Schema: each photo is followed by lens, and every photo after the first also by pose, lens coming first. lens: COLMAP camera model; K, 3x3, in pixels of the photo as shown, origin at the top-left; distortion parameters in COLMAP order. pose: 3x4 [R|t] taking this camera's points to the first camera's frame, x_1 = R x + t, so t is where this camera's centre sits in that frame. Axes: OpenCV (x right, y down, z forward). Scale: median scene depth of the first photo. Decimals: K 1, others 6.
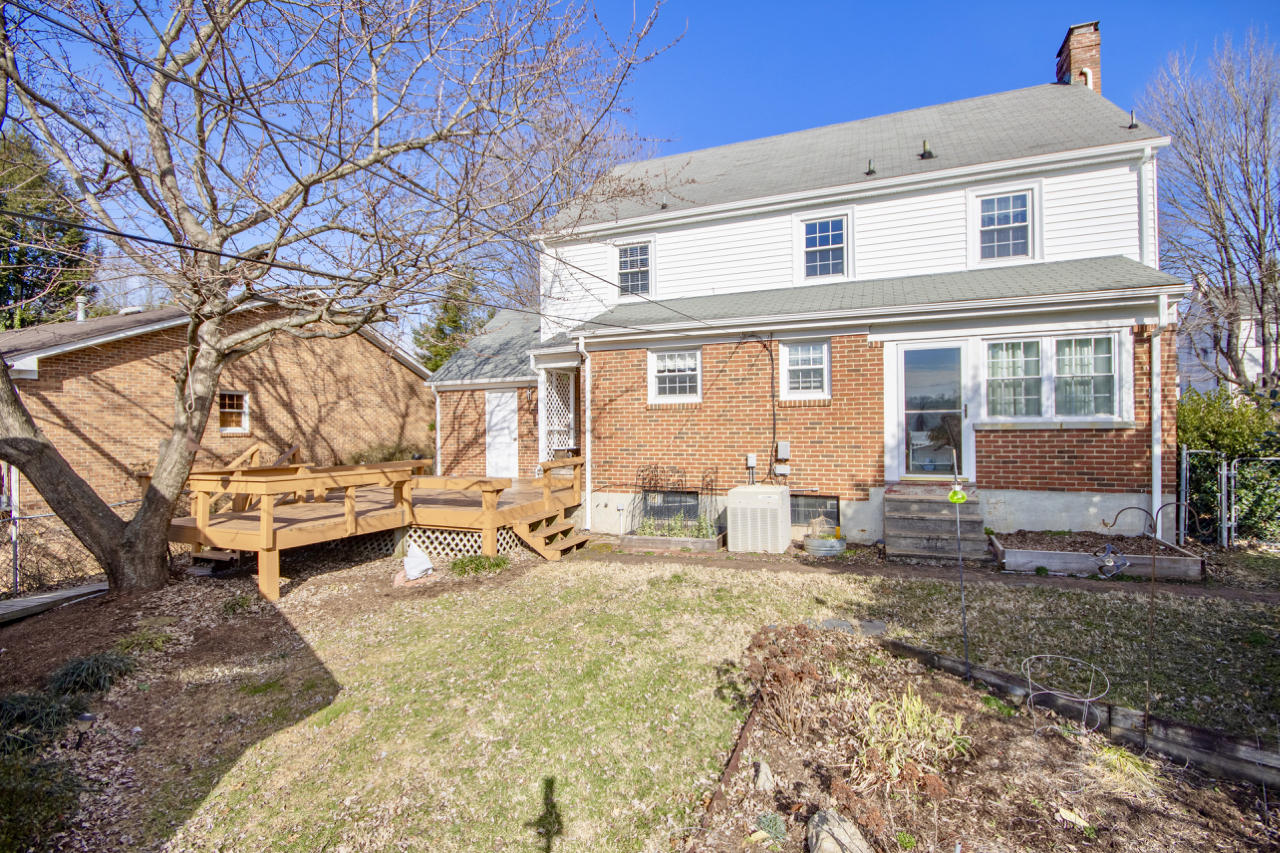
lens RADIAL K [[628.0, 0, 644.0], [0, 628.0, 428.1], [0, 0, 1]] dist [0.016166, 0.000091]
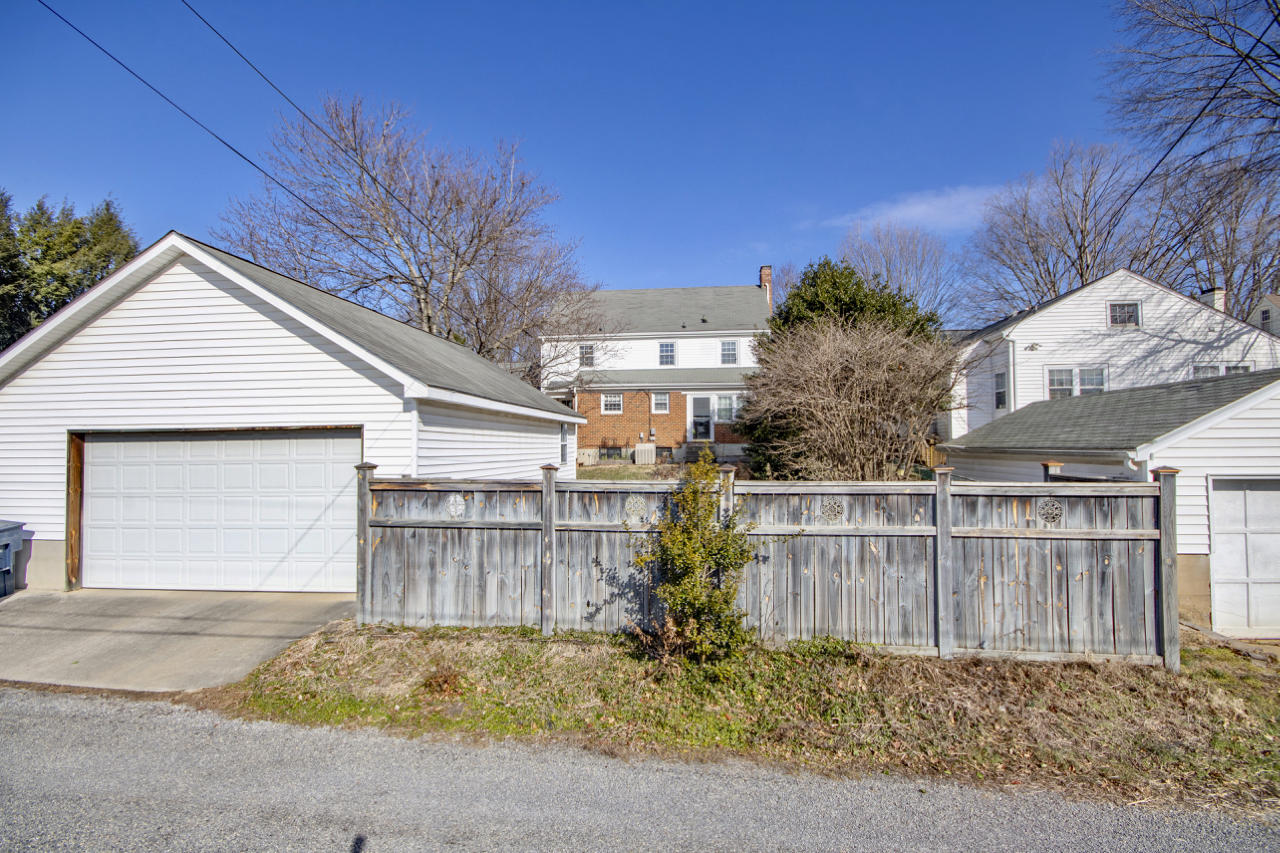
lens RADIAL K [[628.0, 0, 641.0], [0, 628.0, 426.1], [0, 0, 1]] dist [0.016166, 0.000091]
pose [[0.970042, 0.011211, 0.242678, -0.503657], [-0.005629, 0.999704, -0.023683, 0.077593], [-0.242872, 0.021608, 0.969818, -1.683001]]
